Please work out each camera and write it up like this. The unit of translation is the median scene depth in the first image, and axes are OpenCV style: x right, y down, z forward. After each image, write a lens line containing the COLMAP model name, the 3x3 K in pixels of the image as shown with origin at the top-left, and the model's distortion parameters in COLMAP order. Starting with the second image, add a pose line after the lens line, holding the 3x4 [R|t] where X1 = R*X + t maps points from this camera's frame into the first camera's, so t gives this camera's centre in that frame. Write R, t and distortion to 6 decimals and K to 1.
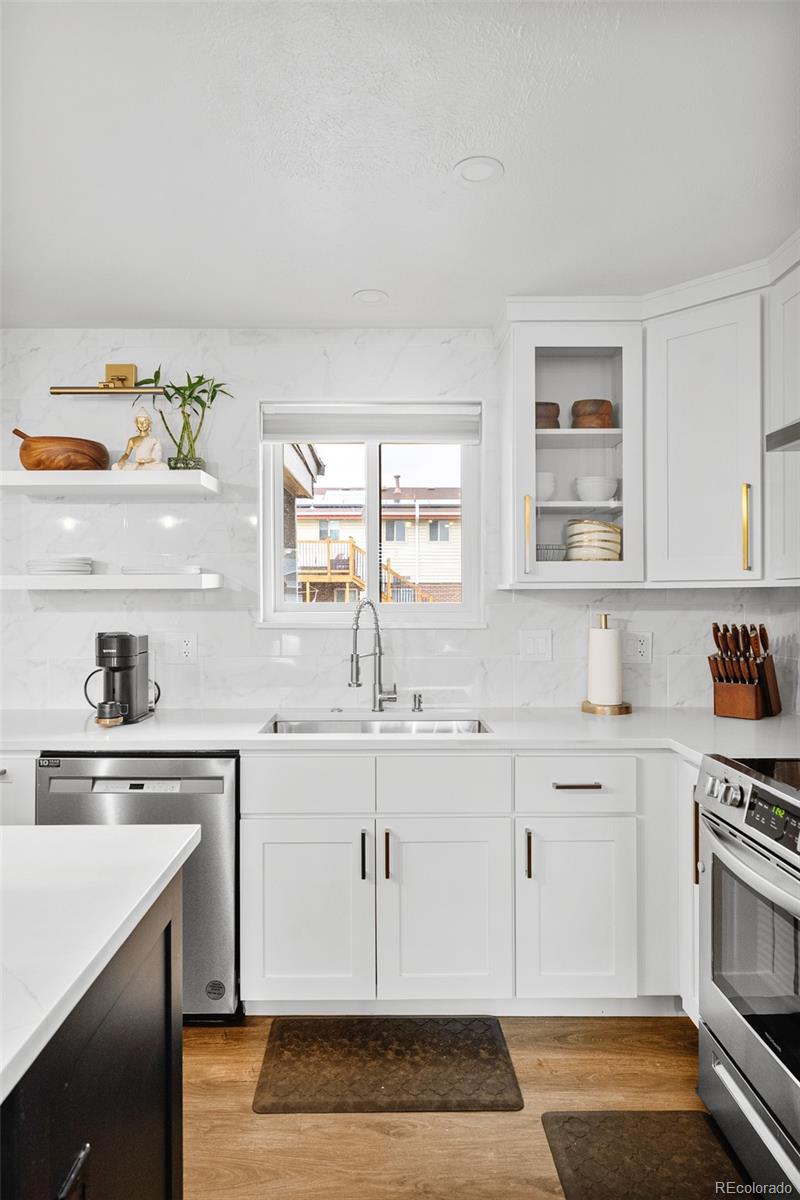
lens RADIAL K [[721.8, 0, 400.0], [0, 721.8, 600.0], [0, 0, 1]] dist [0.025843, -0.000345]
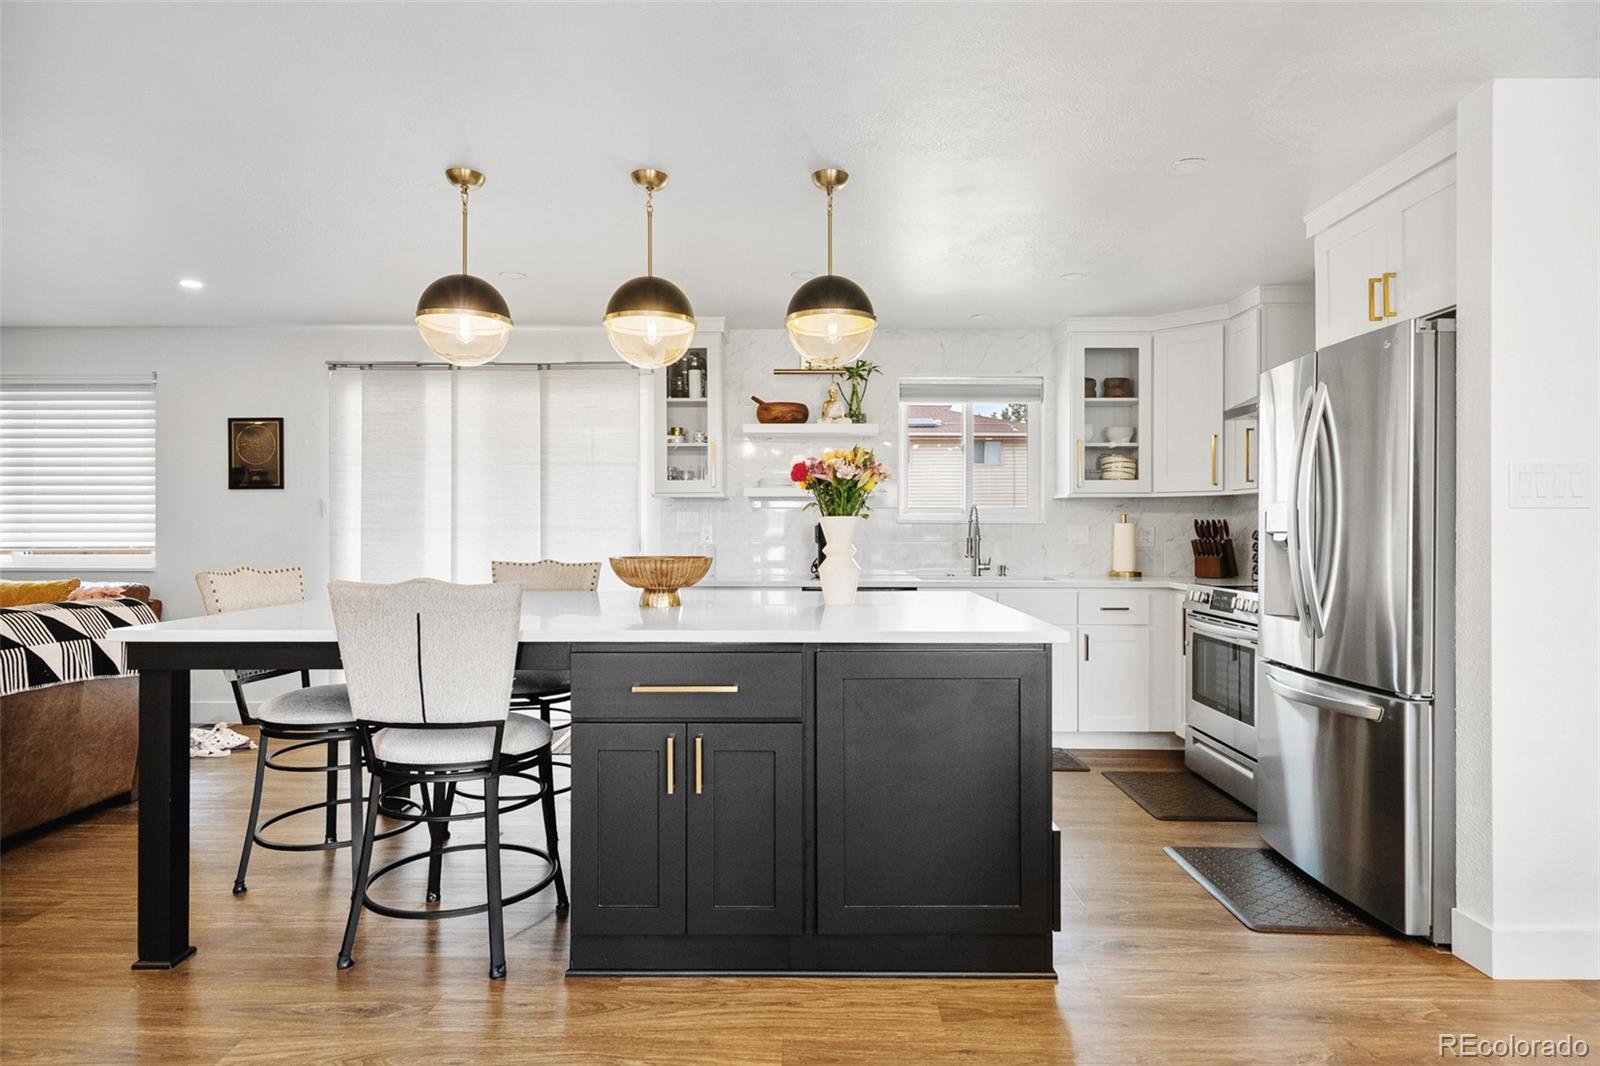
lens RADIAL K [[855.5, 0, 800.0], [0, 855.5, 533.0], [0, 0, 1]] dist [-0.002568, -0.000230]
pose [[0.999641, 0.004295, -0.026437, -0.378274], [-0.004216, 0.999986, 0.003056, 0.059104], [0.026449, -0.002943, 0.999646, -0.884664]]
